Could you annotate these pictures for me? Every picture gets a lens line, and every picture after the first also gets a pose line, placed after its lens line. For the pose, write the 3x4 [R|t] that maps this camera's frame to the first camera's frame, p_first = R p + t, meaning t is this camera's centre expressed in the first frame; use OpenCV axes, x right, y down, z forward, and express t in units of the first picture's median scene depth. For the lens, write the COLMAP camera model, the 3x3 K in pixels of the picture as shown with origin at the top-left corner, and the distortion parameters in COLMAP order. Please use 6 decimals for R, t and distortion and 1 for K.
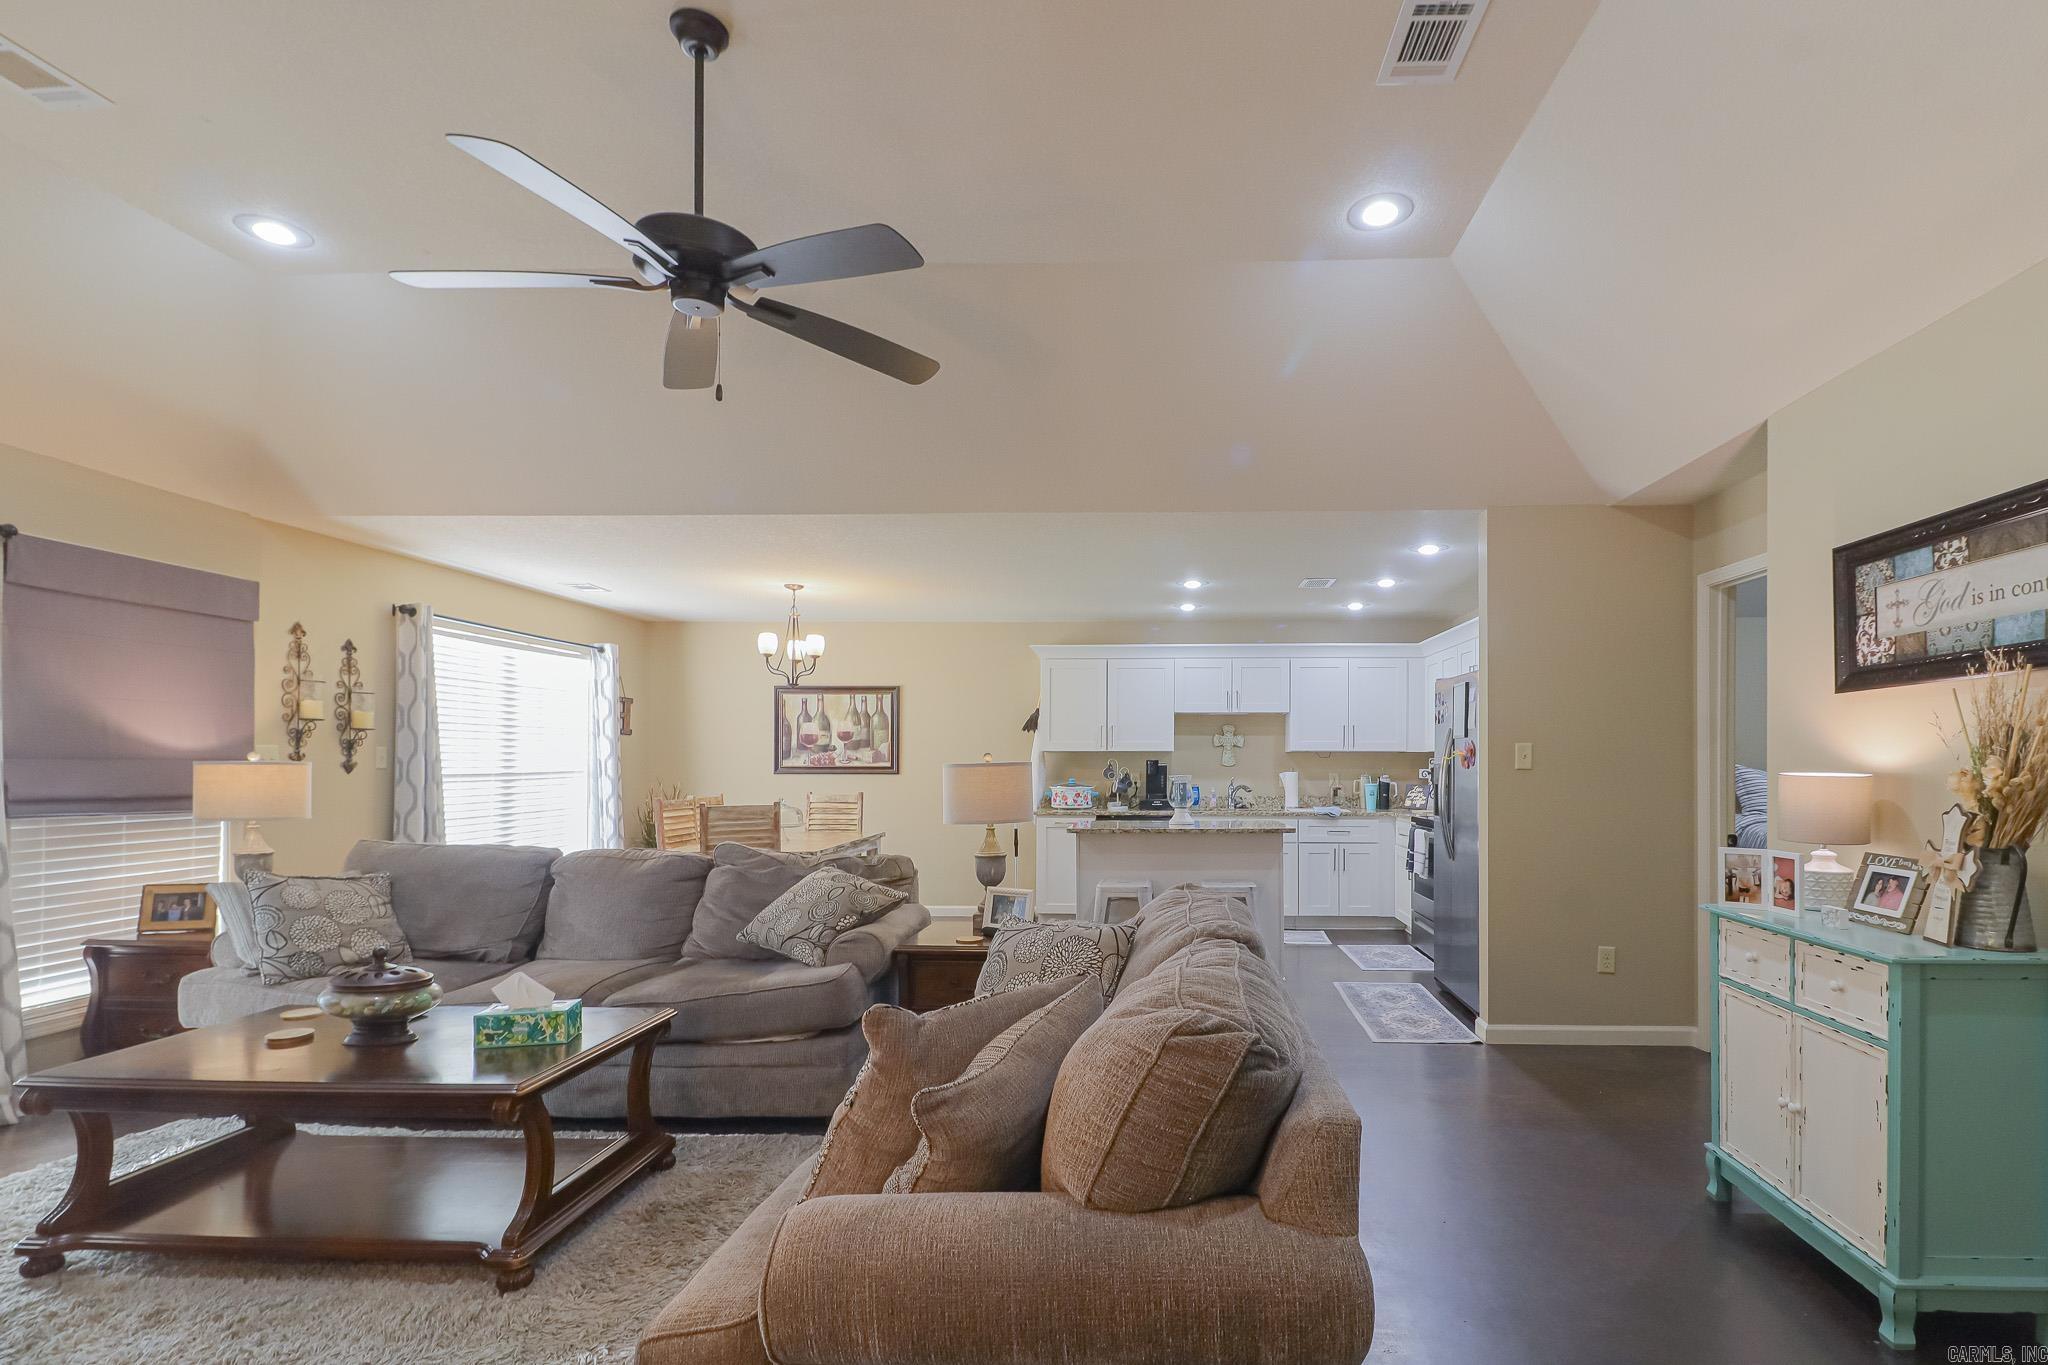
lens RADIAL K [[978.4, 0, 1122.7], [0, 978.4, 759.3], [0, 0, 1]] dist [-0.000786, -0.000403]
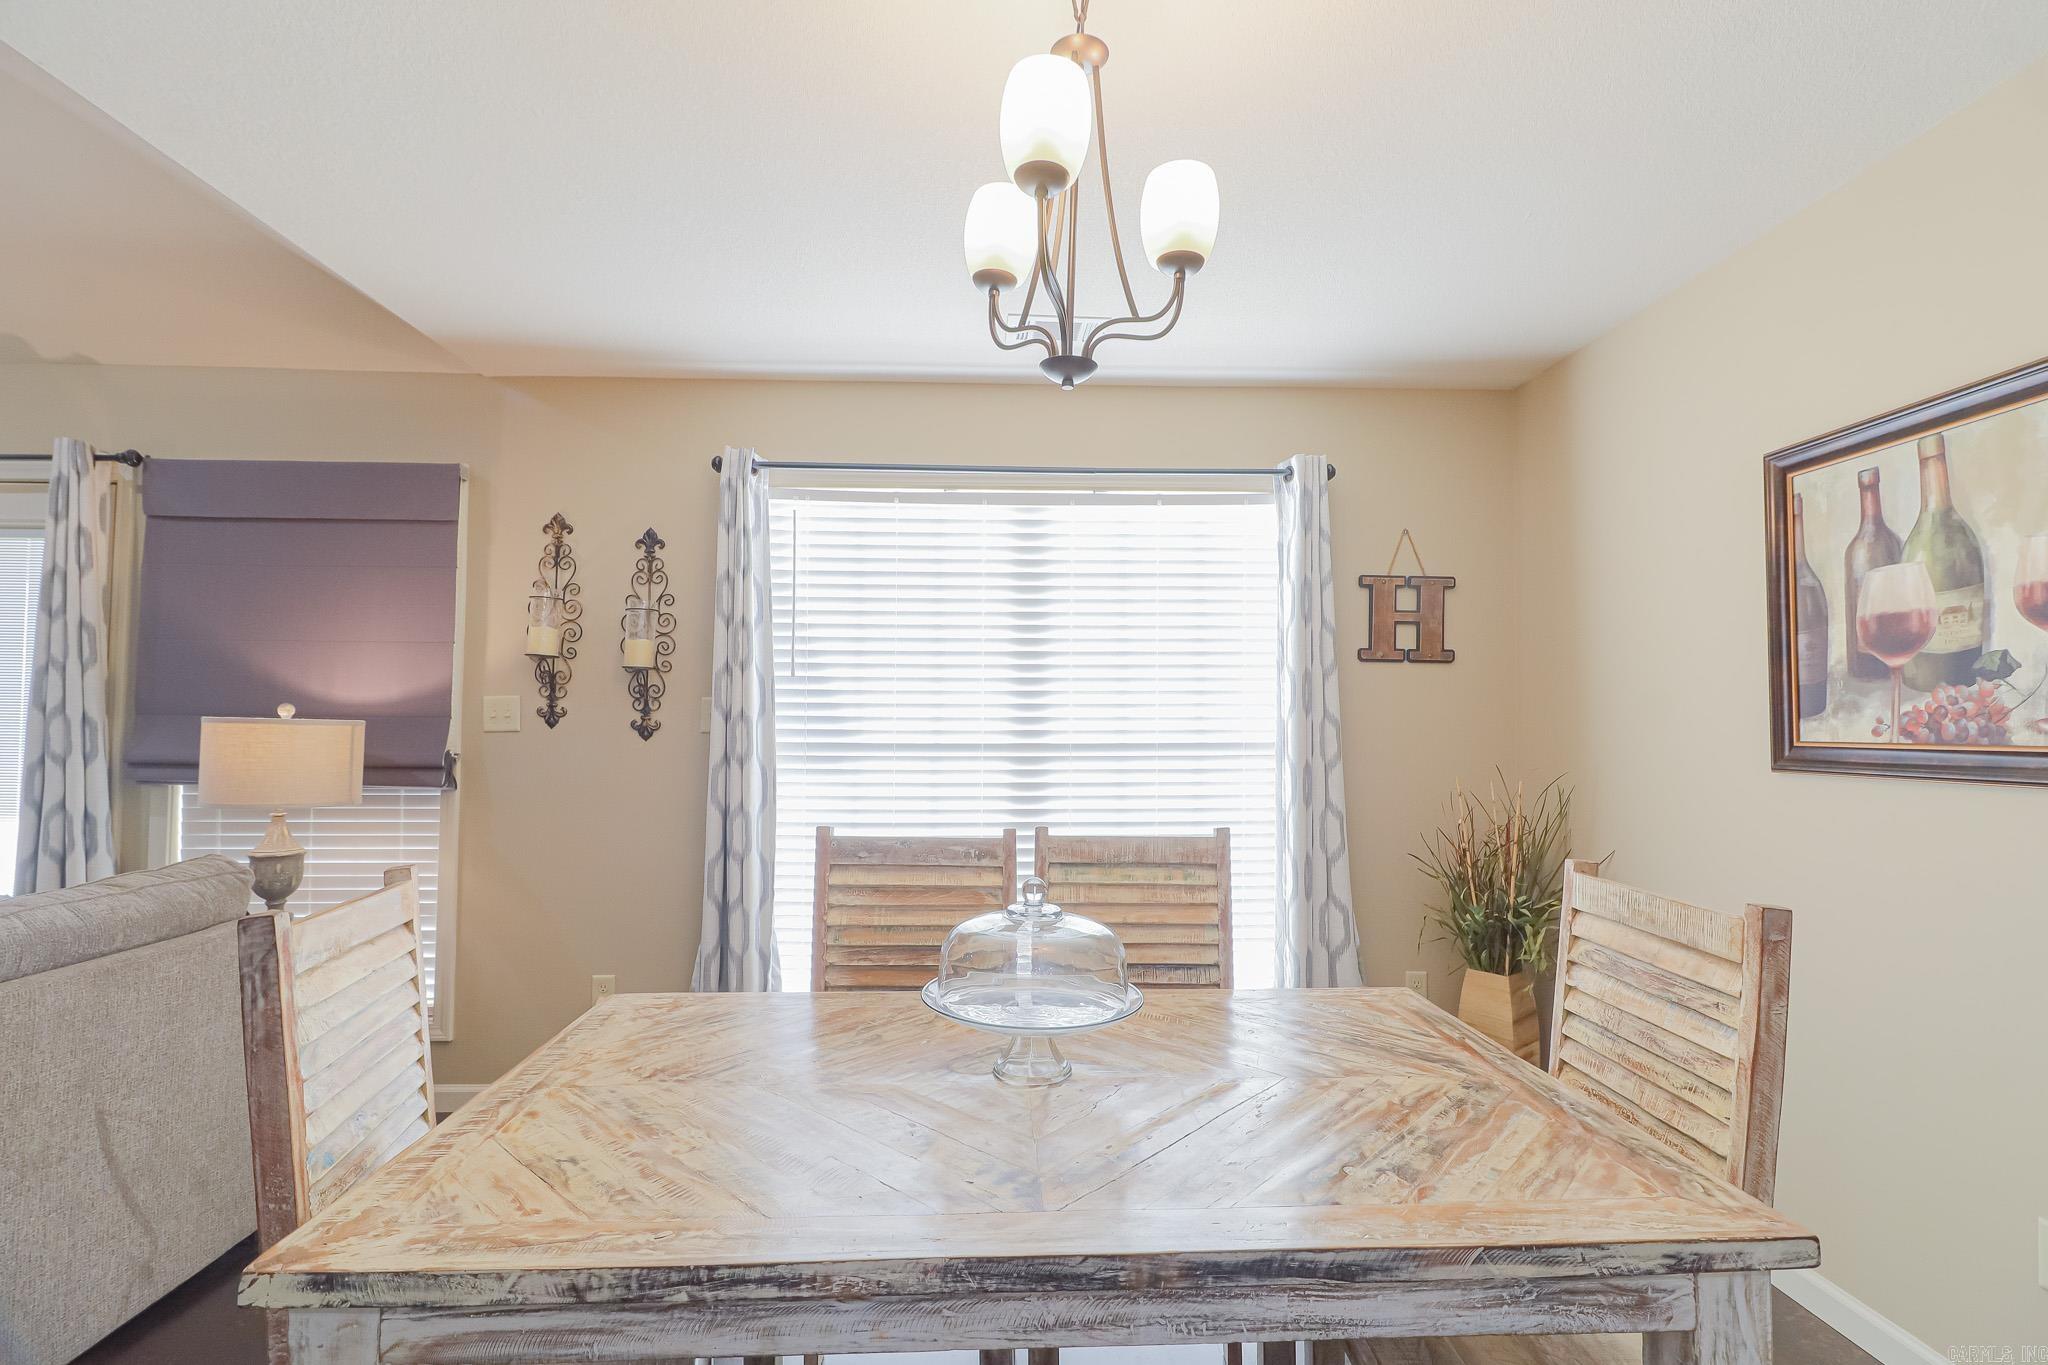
lens RADIAL K [[956.1, 0, 997.8], [0, 956.1, 690.0], [0, 0, 1]] dist [0.016639, -0.011854]
pose [[0.069833, -0.036297, -0.996898, -0.107416], [-0.003539, 0.999322, -0.036634, 0.003013], [0.997552, 0.006086, 0.069657, 0.818431]]
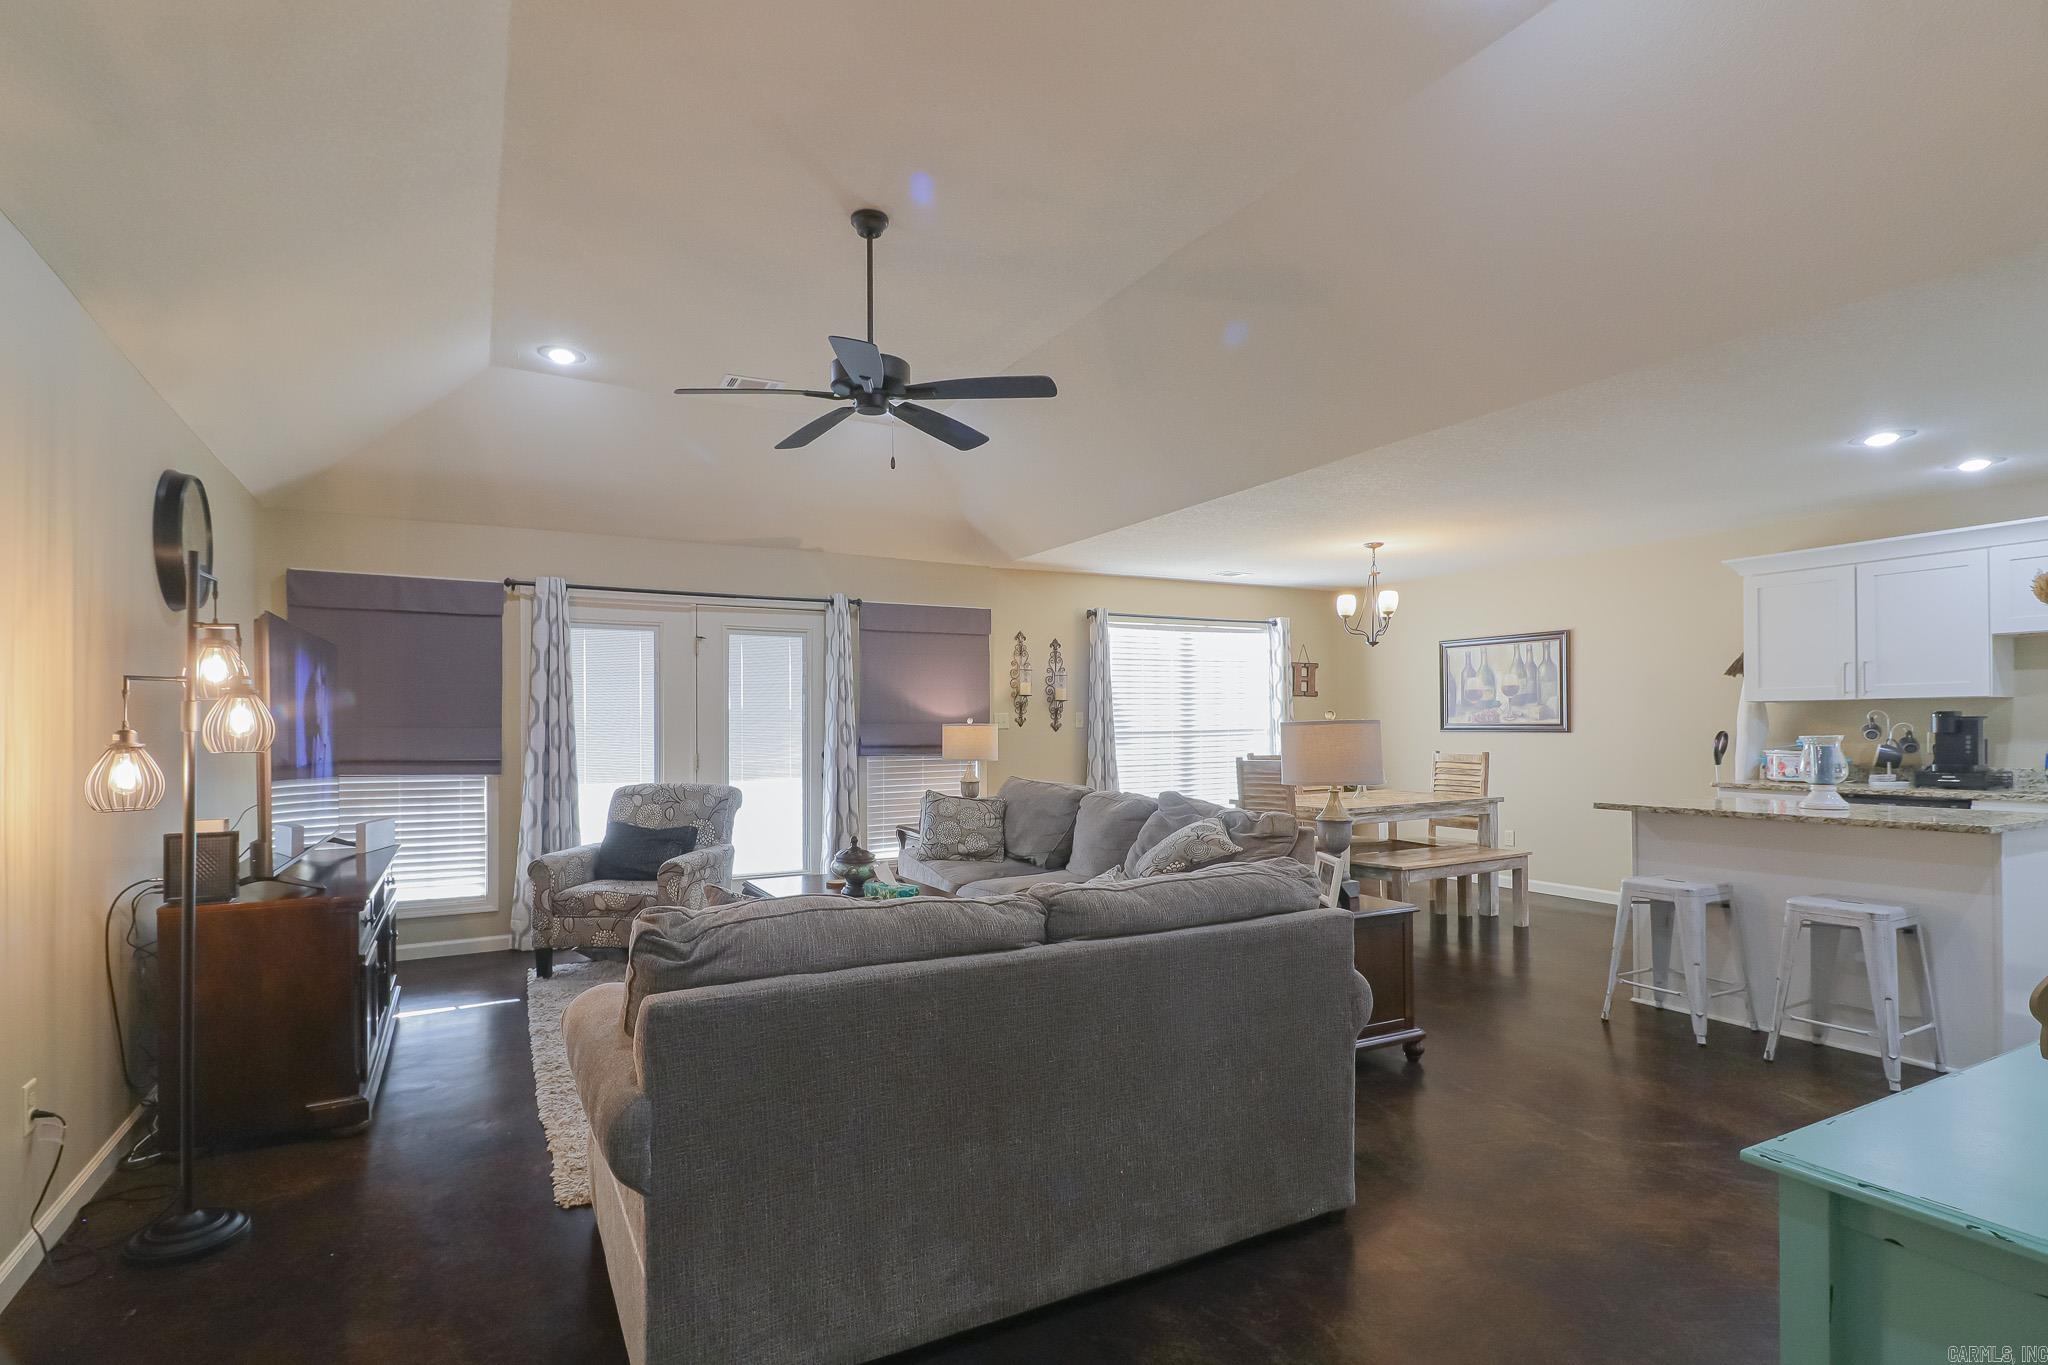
lens RADIAL K [[965.1, 0, 979.7], [0, 965.1, 721.5], [0, 0, 1]] dist [0.027773, -0.014488]
pose [[0.494713, -0.007748, -0.869022, 0.275034], [0.012552, 0.999920, -0.001769, 0.000621], [0.868966, -0.010033, 0.494771, 0.133280]]
